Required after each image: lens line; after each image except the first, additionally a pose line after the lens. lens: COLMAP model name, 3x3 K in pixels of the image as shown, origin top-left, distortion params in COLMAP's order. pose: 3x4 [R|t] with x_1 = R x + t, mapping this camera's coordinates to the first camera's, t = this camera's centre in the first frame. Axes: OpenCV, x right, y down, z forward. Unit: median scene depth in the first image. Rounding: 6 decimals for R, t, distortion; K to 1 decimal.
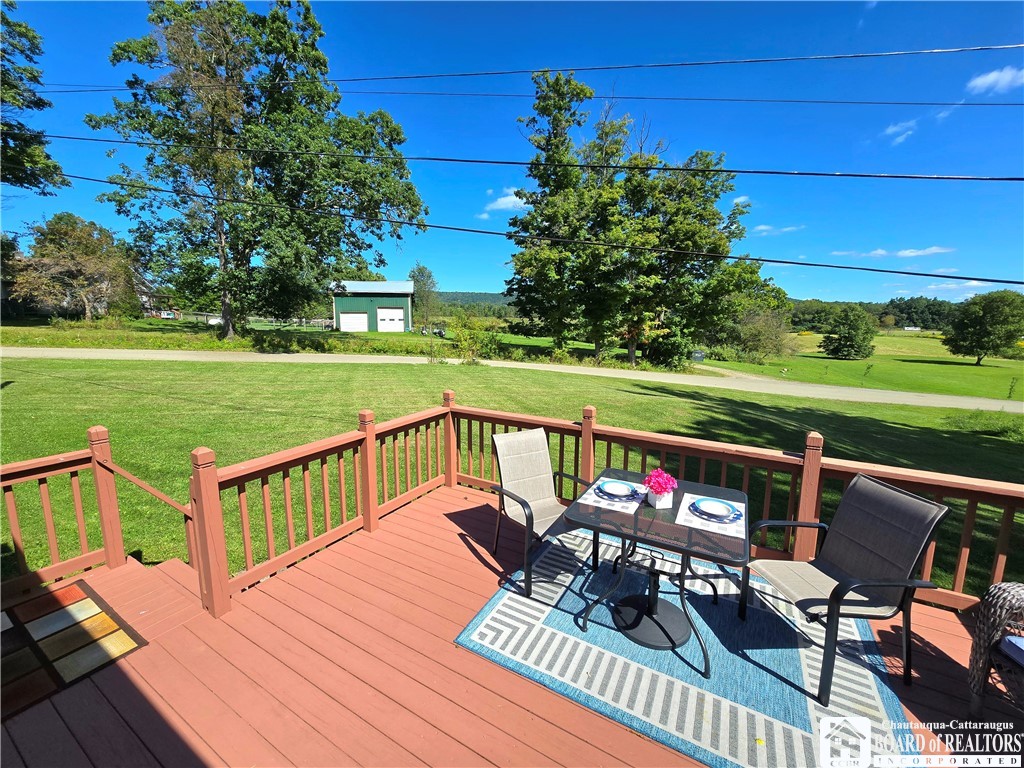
lens RADIAL K [[415.6, 0, 511.2], [0, 415.6, 381.9], [0, 0, 1]] dist [-0.002157, 0.000050]
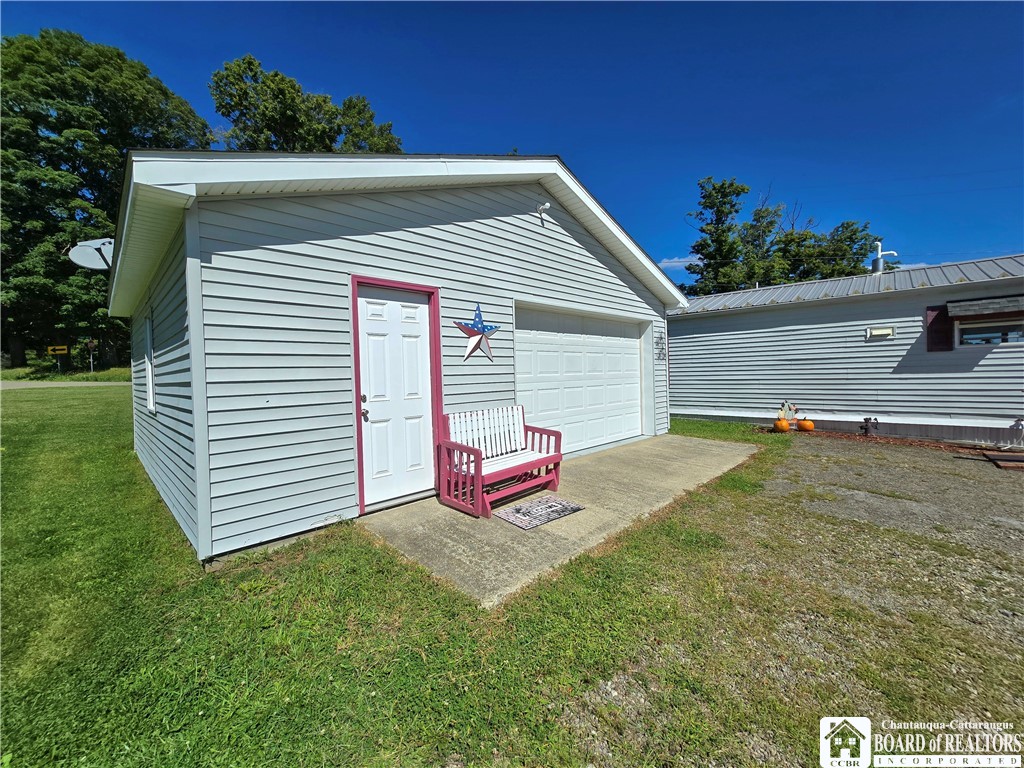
lens RADIAL K [[420.2, 0, 511.4], [0, 420.2, 380.9], [0, 0, 1]] dist [-0.000220, -0.000034]
pose [[0.978721, -0.019662, -0.204249, -0.265292], [-0.007815, 0.991105, -0.132855, 0.067857], [0.205045, 0.131624, 0.969862, -0.324754]]
